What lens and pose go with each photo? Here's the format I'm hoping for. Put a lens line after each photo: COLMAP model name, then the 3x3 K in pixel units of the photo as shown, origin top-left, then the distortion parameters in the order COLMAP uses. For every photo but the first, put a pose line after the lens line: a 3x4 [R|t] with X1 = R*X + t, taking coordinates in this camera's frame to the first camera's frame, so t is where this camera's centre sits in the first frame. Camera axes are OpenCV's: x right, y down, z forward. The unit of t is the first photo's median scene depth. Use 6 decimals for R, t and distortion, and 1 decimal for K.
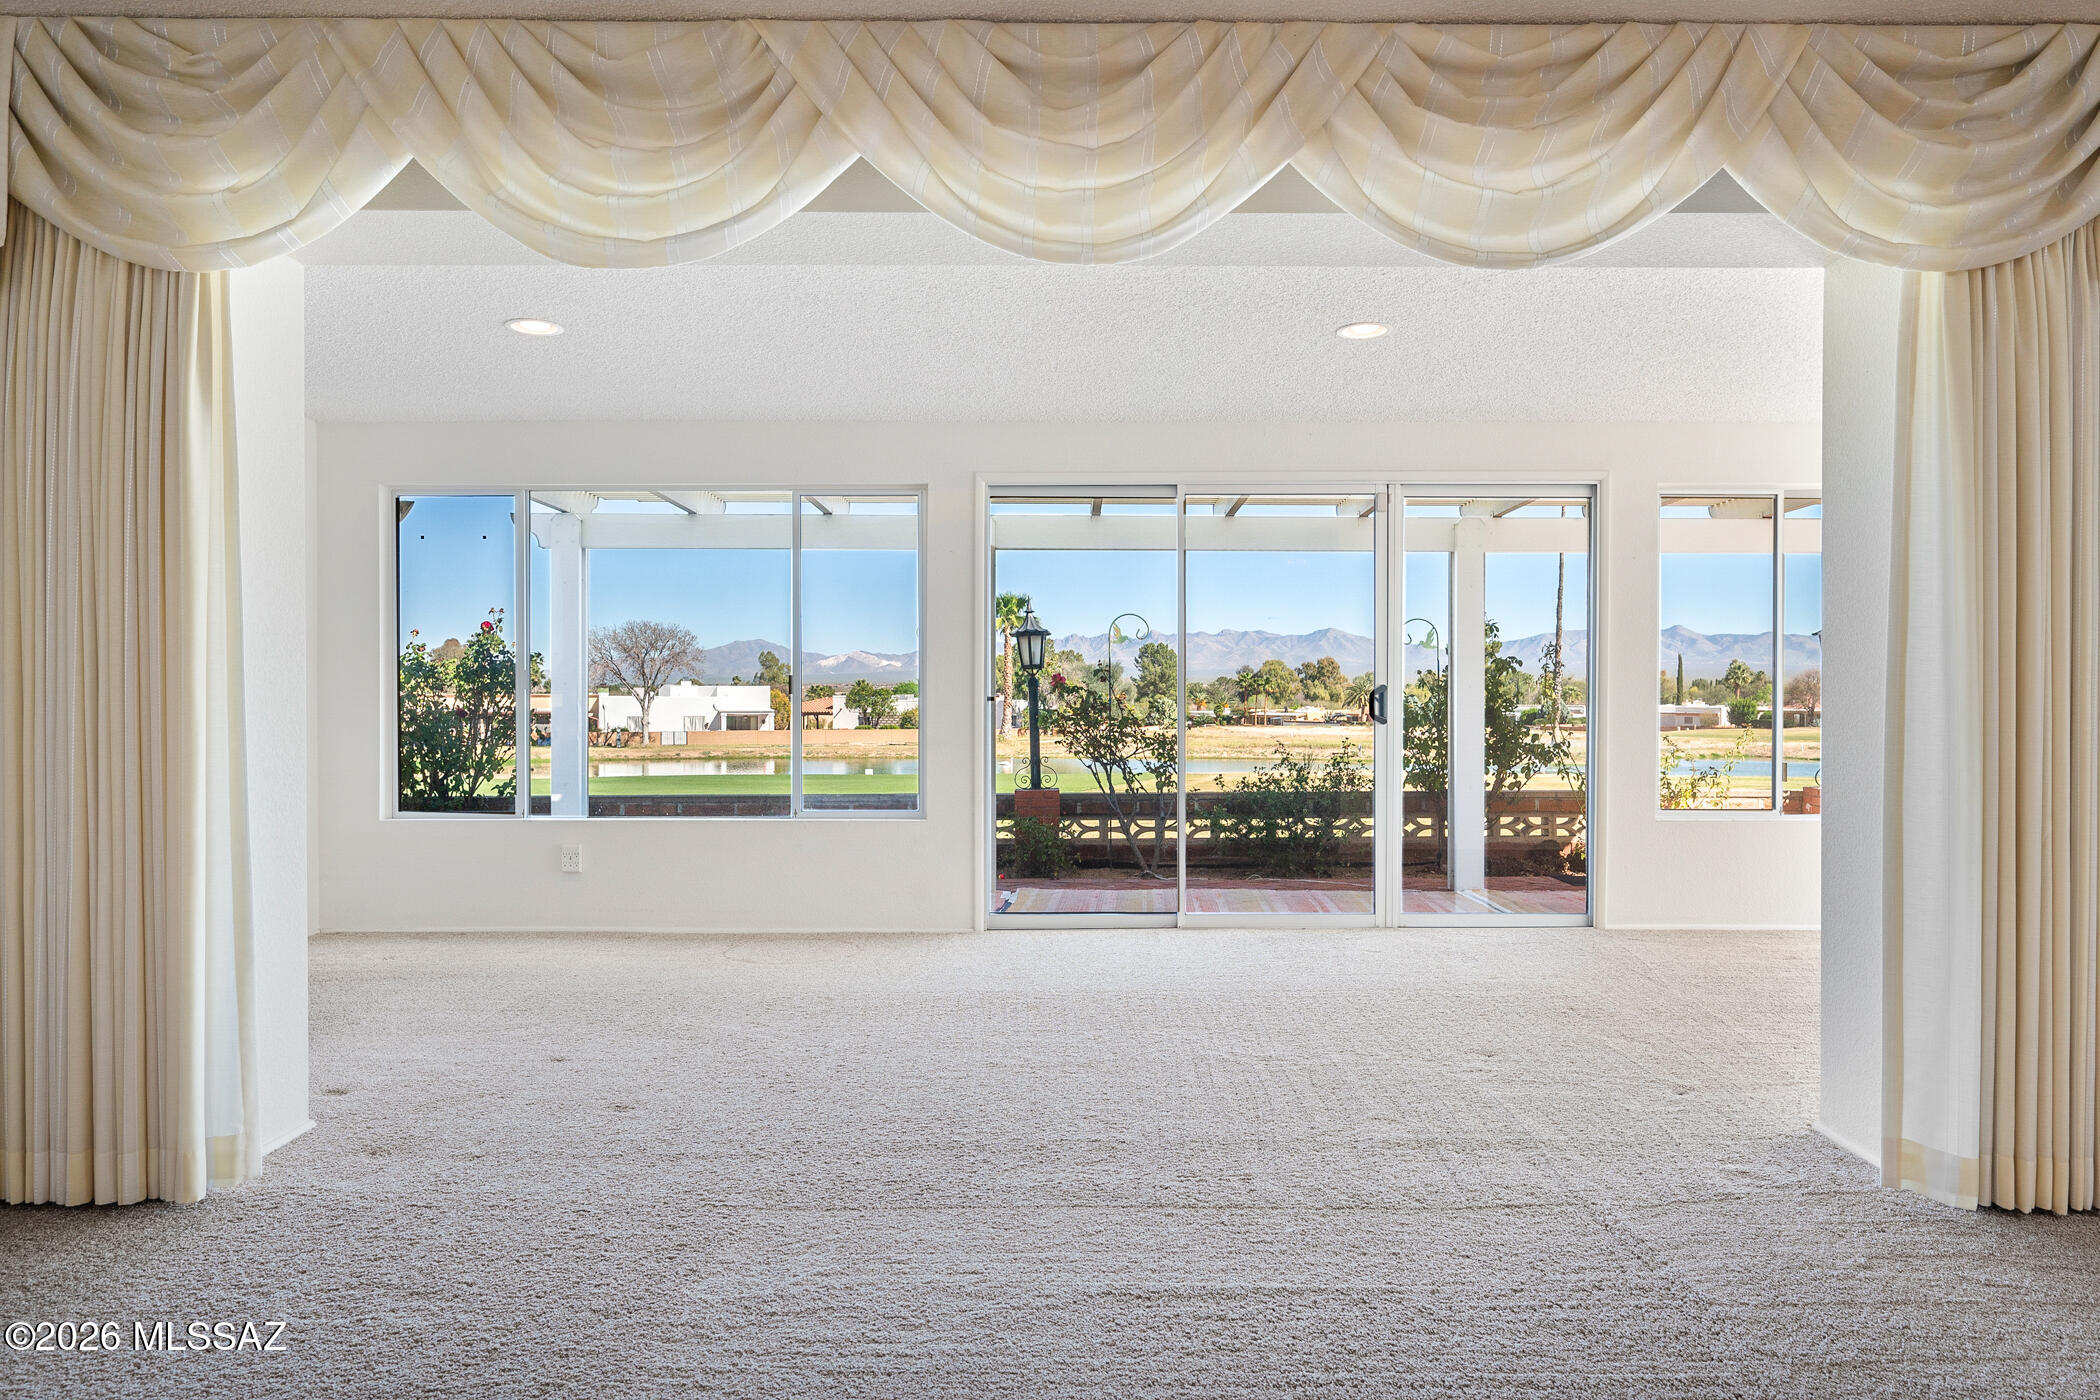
lens RADIAL K [[1356.3, 0, 1050.0], [0, 1356.3, 700.0], [0, 0, 1]] dist [0.004991, 0.001294]
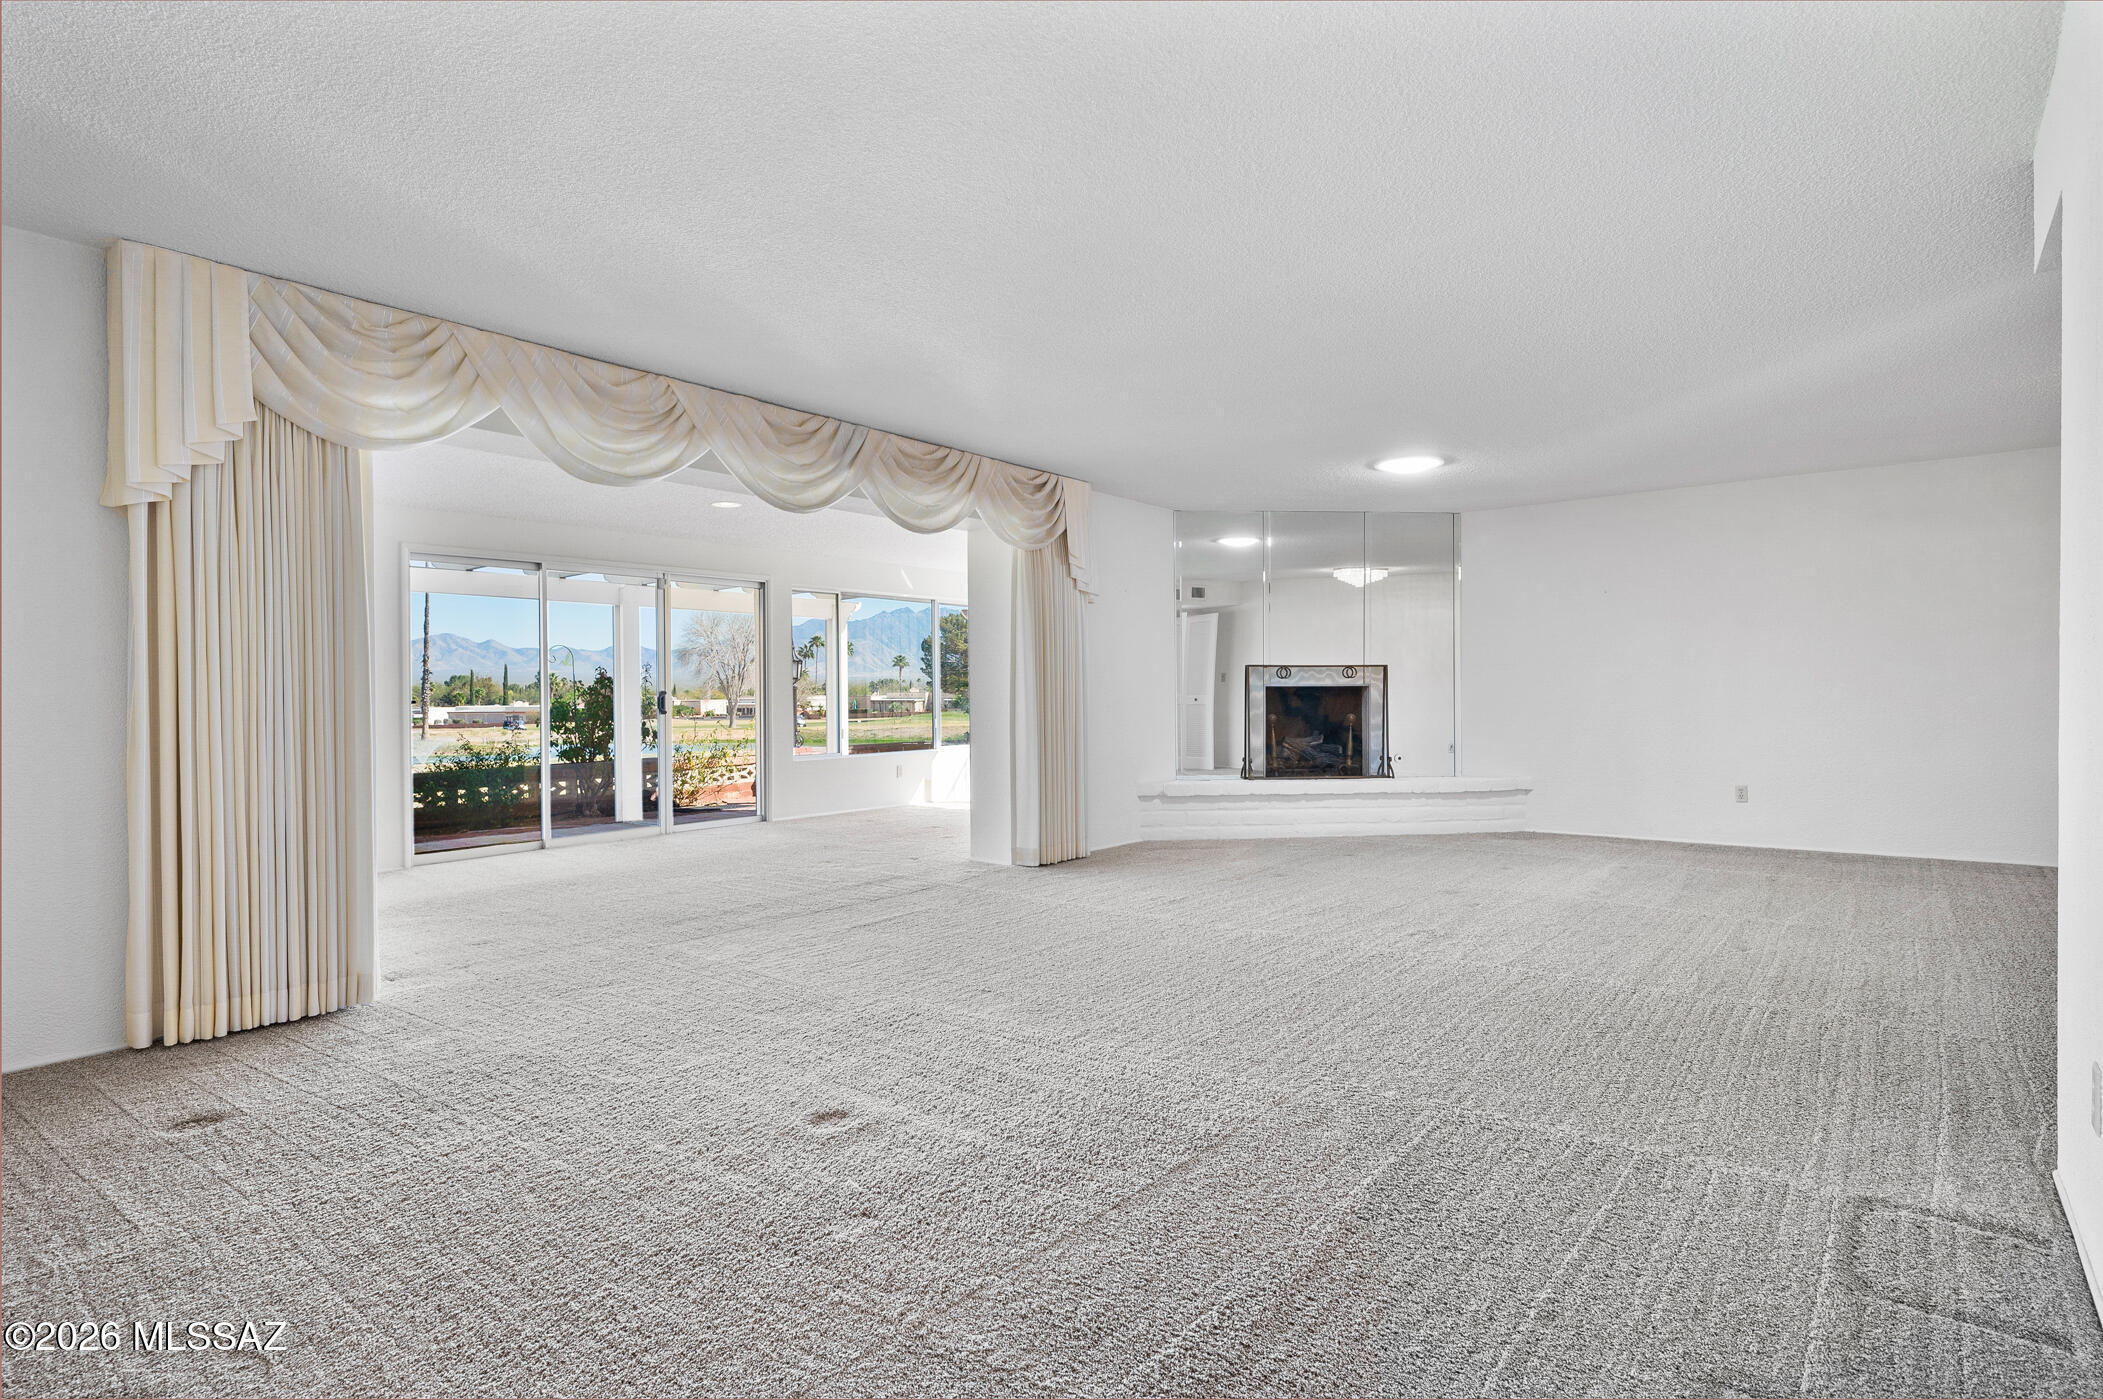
lens RADIAL K [[1094.0, 0, 1051.5], [0, 1094.0, 700.0], [0, 0, 1]] dist [-0.000623, -0.000104]
pose [[0.618079, -0.010781, 0.786042, -0.648008], [0.011447, 0.999923, 0.004714, -0.001094], [-0.786032, 0.006084, 0.618155, -0.279048]]
